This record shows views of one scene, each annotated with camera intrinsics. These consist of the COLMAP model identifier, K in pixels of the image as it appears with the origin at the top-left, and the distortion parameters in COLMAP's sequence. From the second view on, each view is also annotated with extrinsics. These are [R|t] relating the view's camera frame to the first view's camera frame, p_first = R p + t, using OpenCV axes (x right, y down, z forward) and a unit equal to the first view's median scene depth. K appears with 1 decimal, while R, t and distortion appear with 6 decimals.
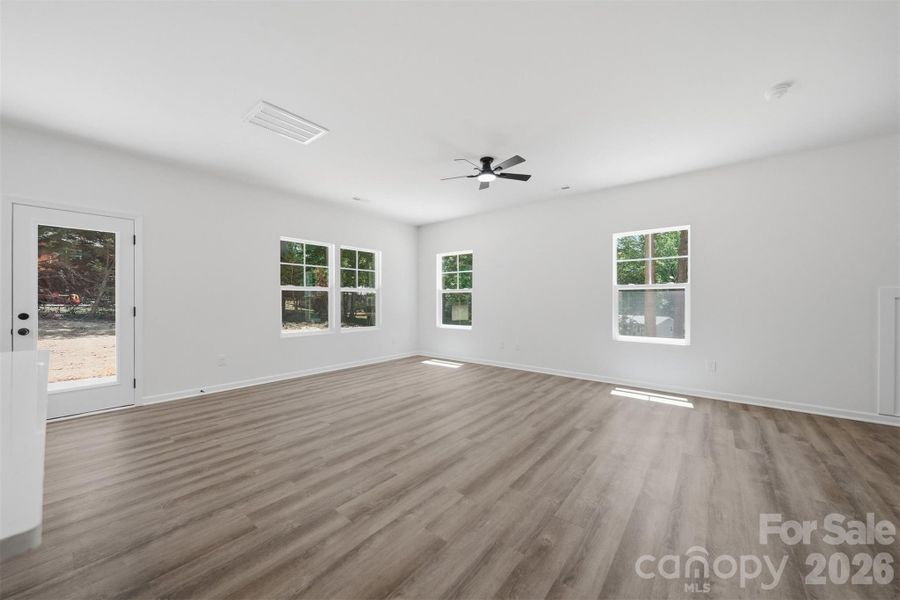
lens RADIAL K [[328.5, 0, 450.0], [0, 328.5, 300.0], [0, 0, 1]] dist [-0.000898, 0.000031]
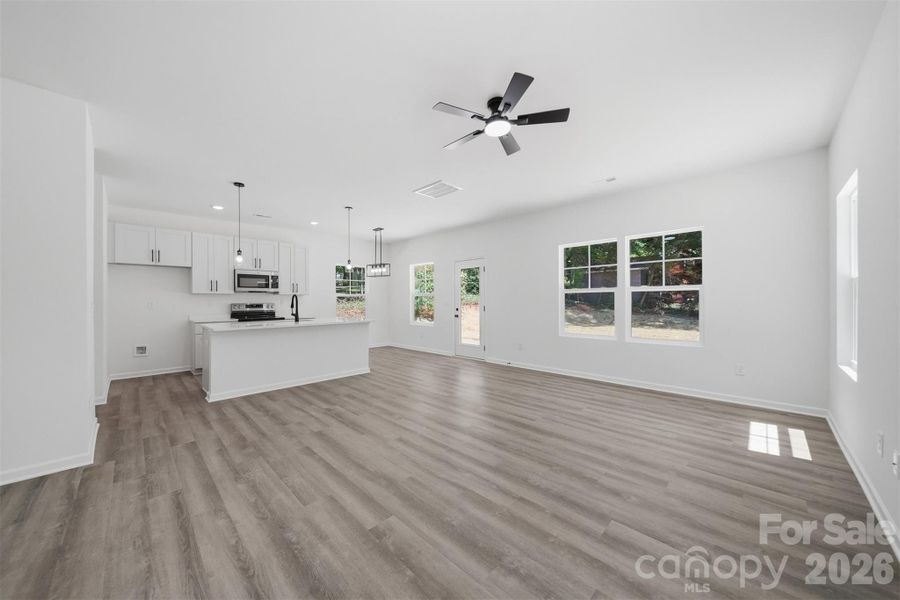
lens RADIAL K [[315.6, 0, 447.9], [0, 315.6, 320.0], [0, 0, 1]] dist [-0.001593, -0.000055]
pose [[-0.102555, 0.061142, -0.992846, 0.909869], [0.004834, 0.998128, 0.060968, -0.012168], [0.994716, 0.001453, -0.102658, 1.133687]]
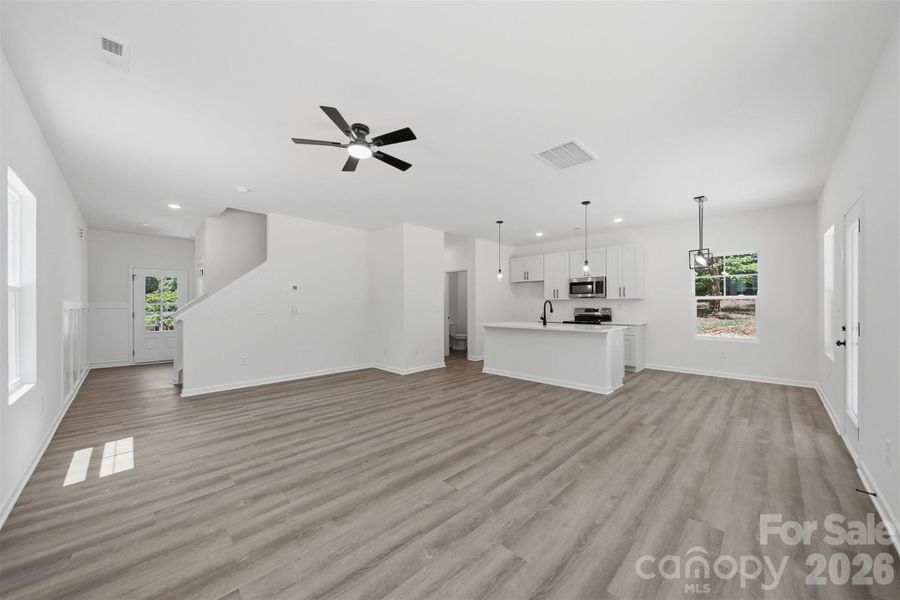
lens RADIAL K [[328.5, 0, 450.0], [0, 328.5, 300.0], [0, 0, 1]] dist [-0.000898, 0.000031]
pose [[-0.994732, 0.002488, 0.102482, -0.206594], [0.000855, 0.999872, -0.015977, -0.019432], [-0.102509, -0.015805, -0.994607, 2.051264]]
